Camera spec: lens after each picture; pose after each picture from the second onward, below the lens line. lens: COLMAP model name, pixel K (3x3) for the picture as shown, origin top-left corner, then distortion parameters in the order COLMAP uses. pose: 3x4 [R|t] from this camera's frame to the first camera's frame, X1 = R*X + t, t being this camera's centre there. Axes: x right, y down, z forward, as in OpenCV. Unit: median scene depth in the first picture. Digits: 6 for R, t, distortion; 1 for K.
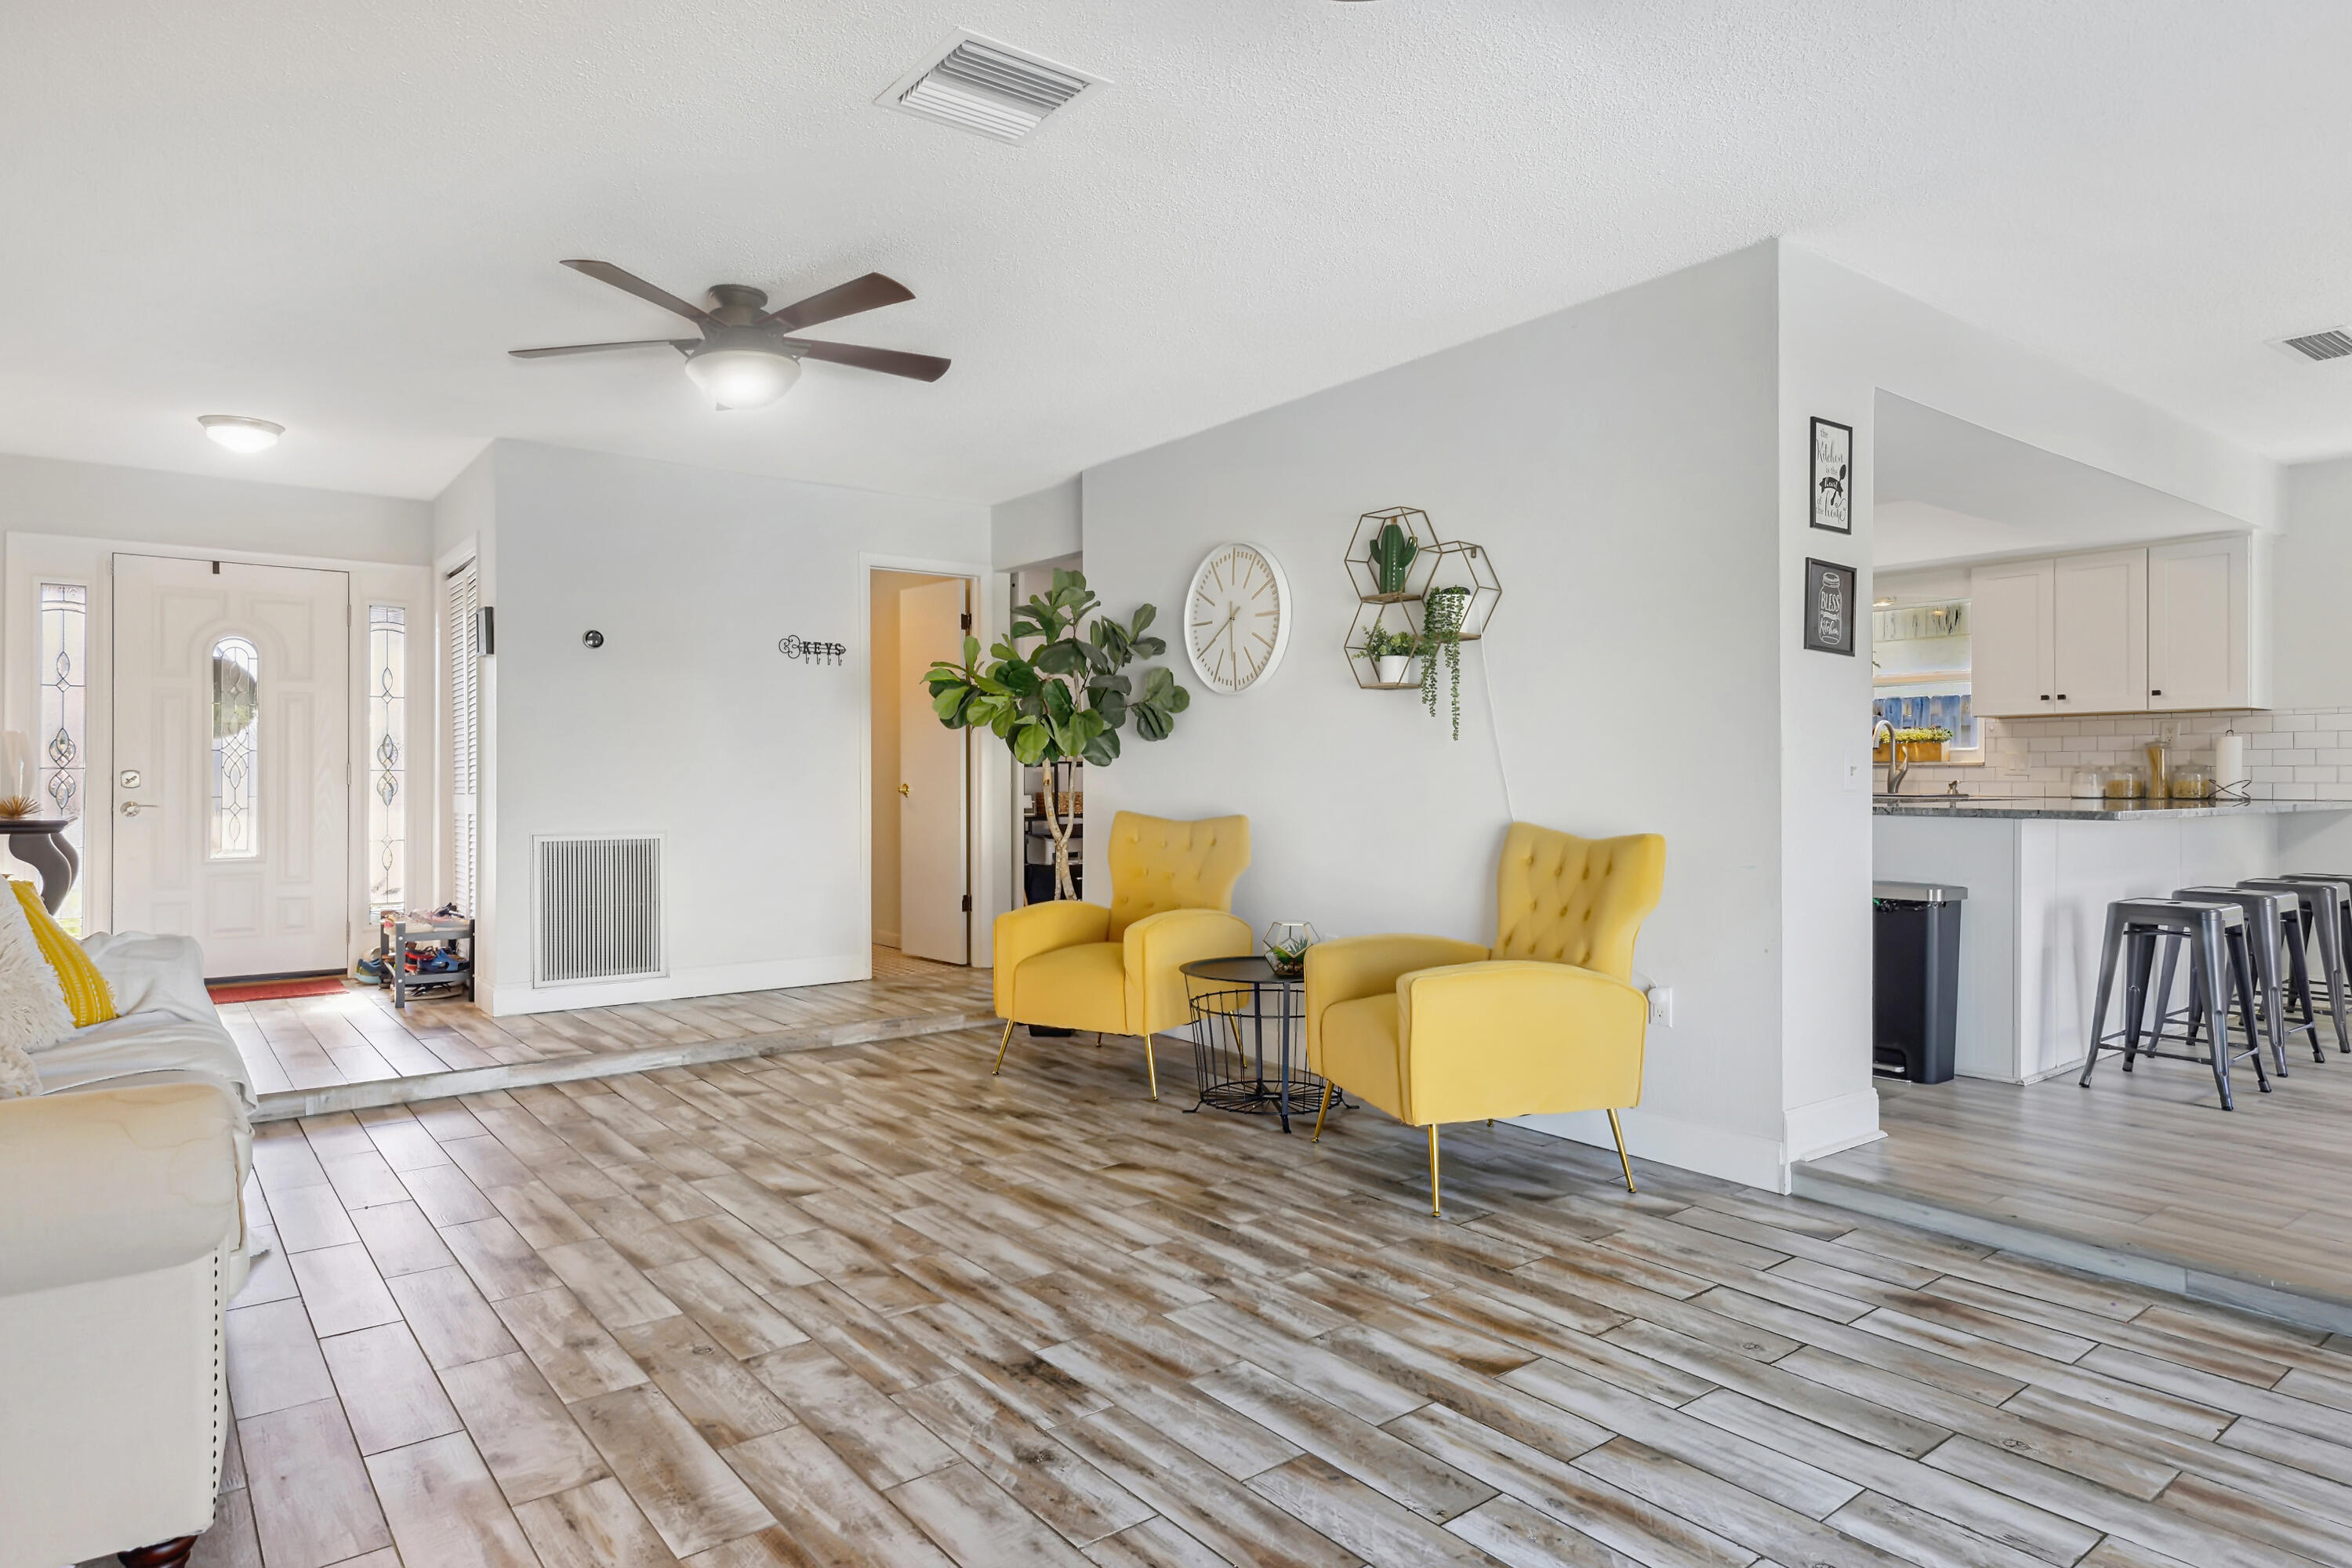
lens RADIAL K [[1361.5, 0, 1192.0], [0, 1361.5, 820.5], [0, 0, 1]] dist [0.011053, -0.001726]
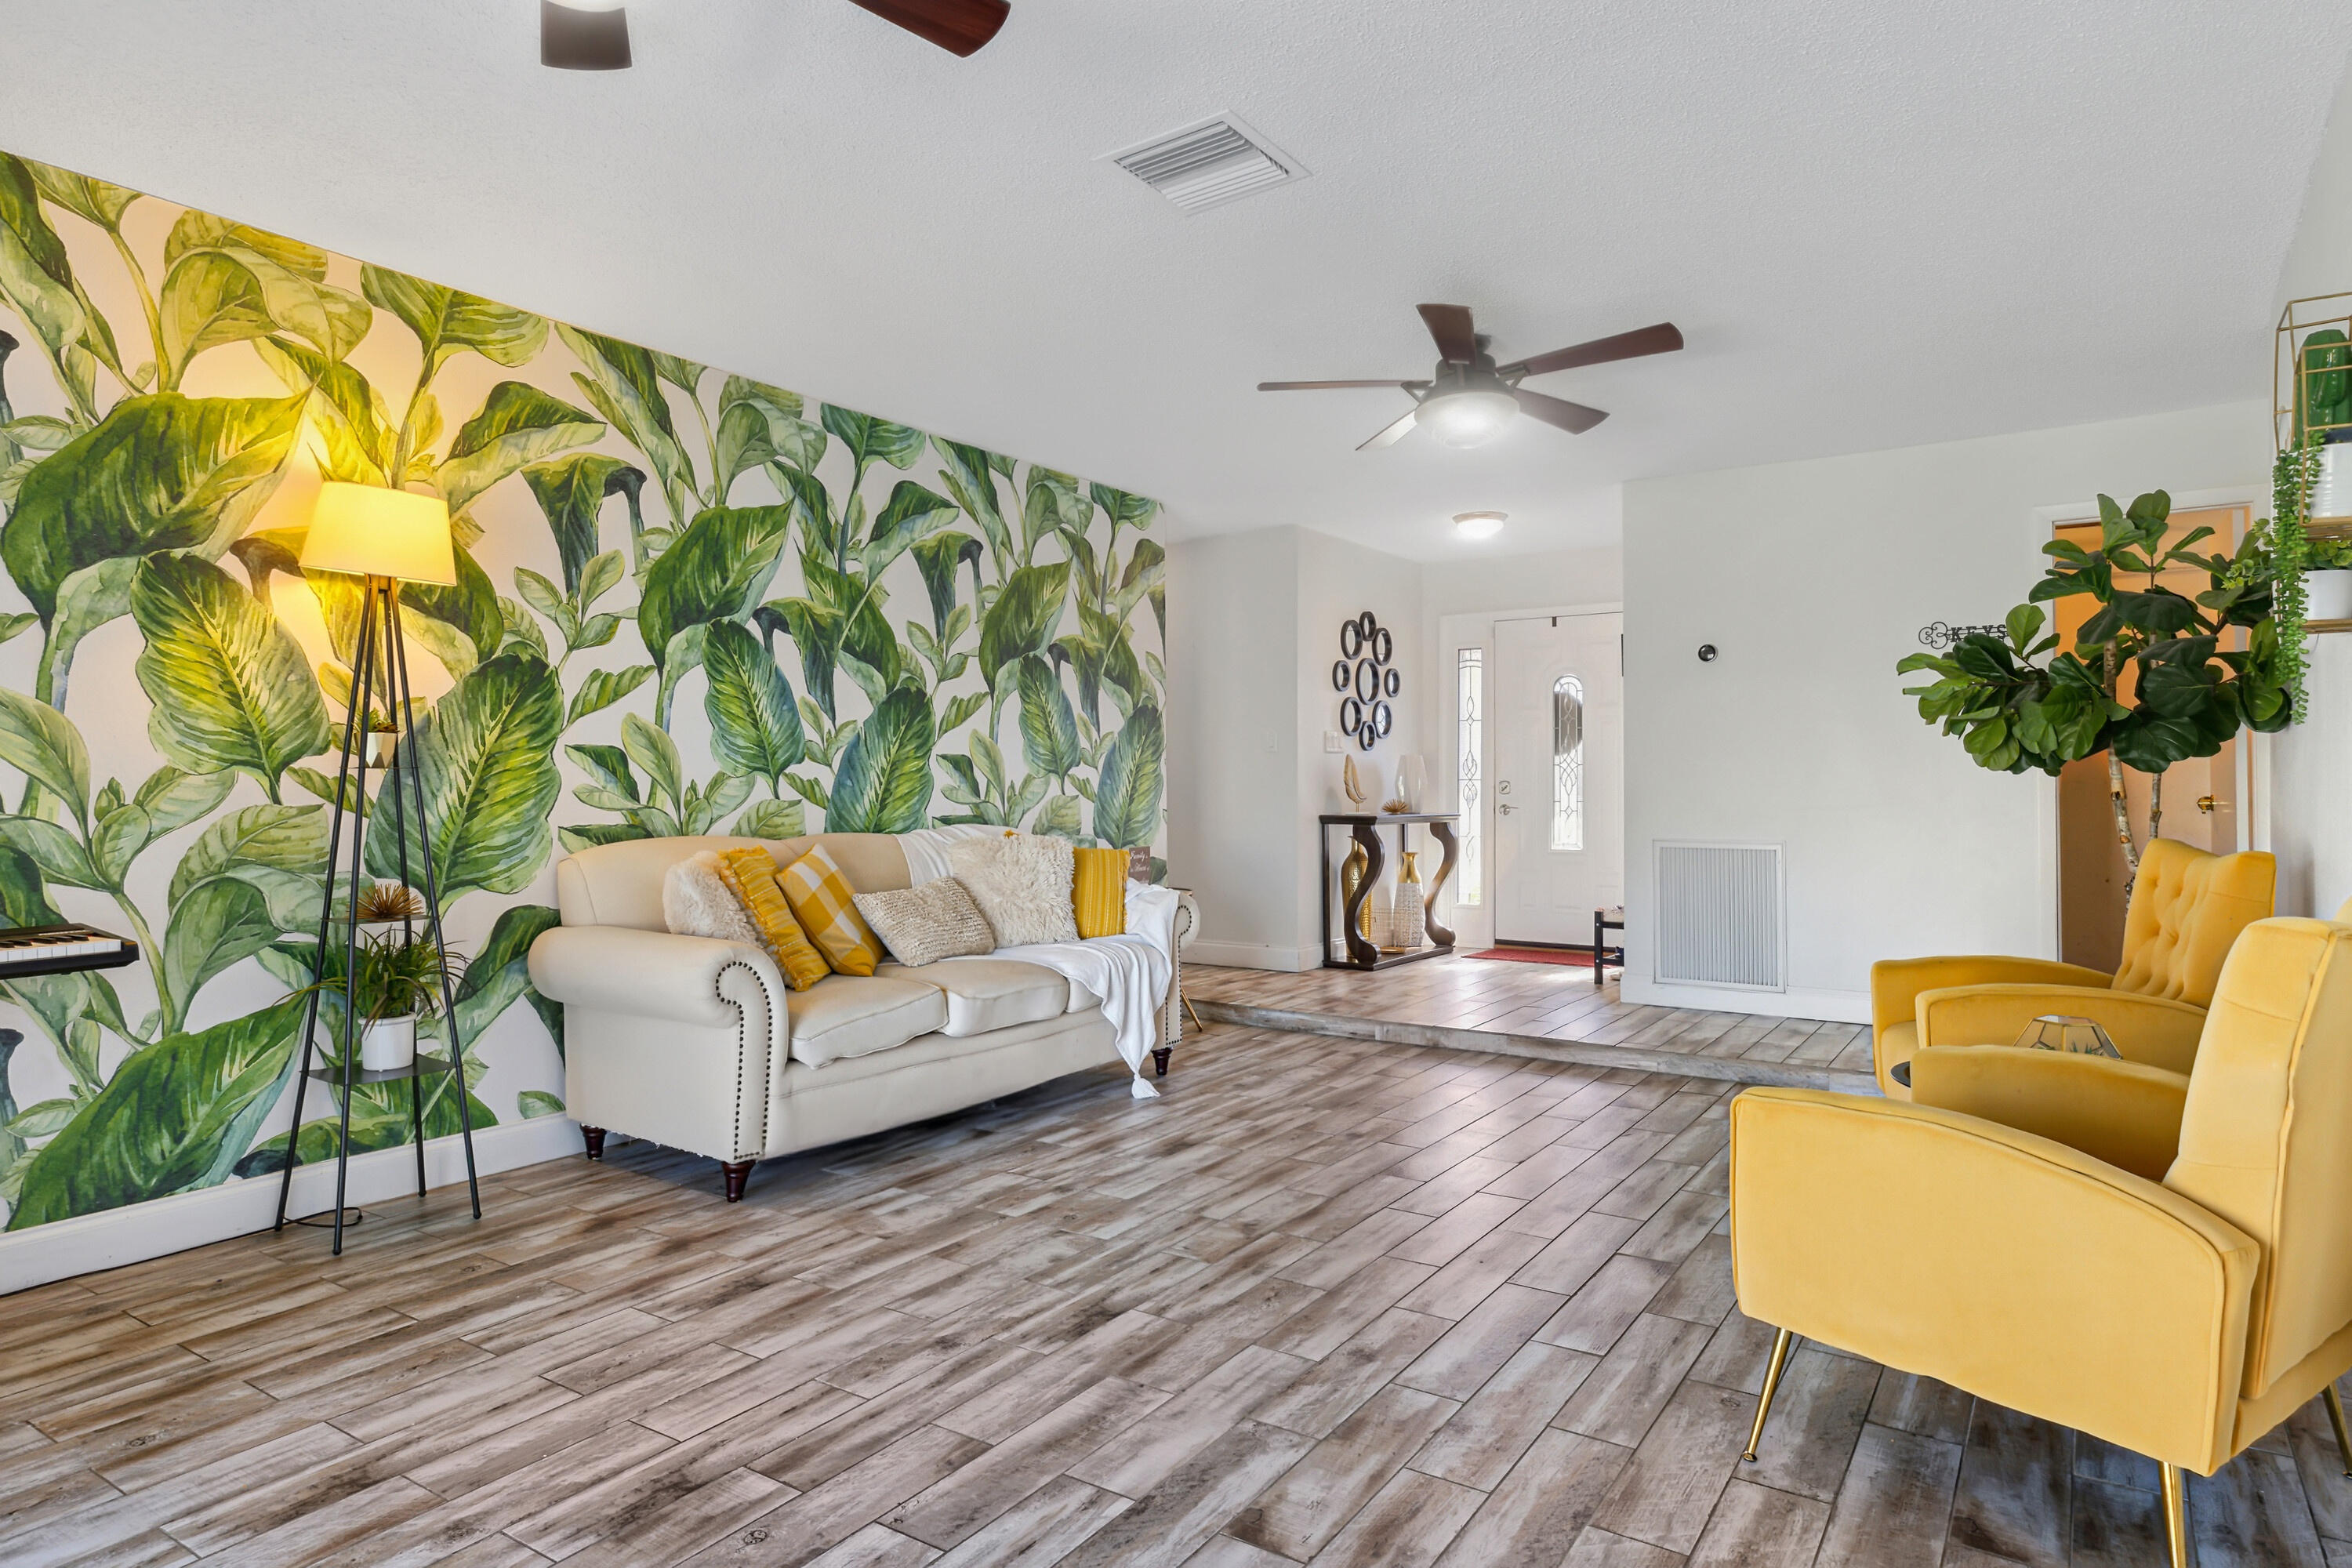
lens RADIAL K [[1361.5, 0, 1163.1], [0, 1361.5, 777.1], [0, 0, 1]] dist [0.011053, -0.001726]
pose [[0.288978, -0.005161, -0.957322, 0.803096], [-0.028020, 0.999511, -0.013846, -0.023608], [0.956926, 0.030825, 0.288692, 0.581786]]
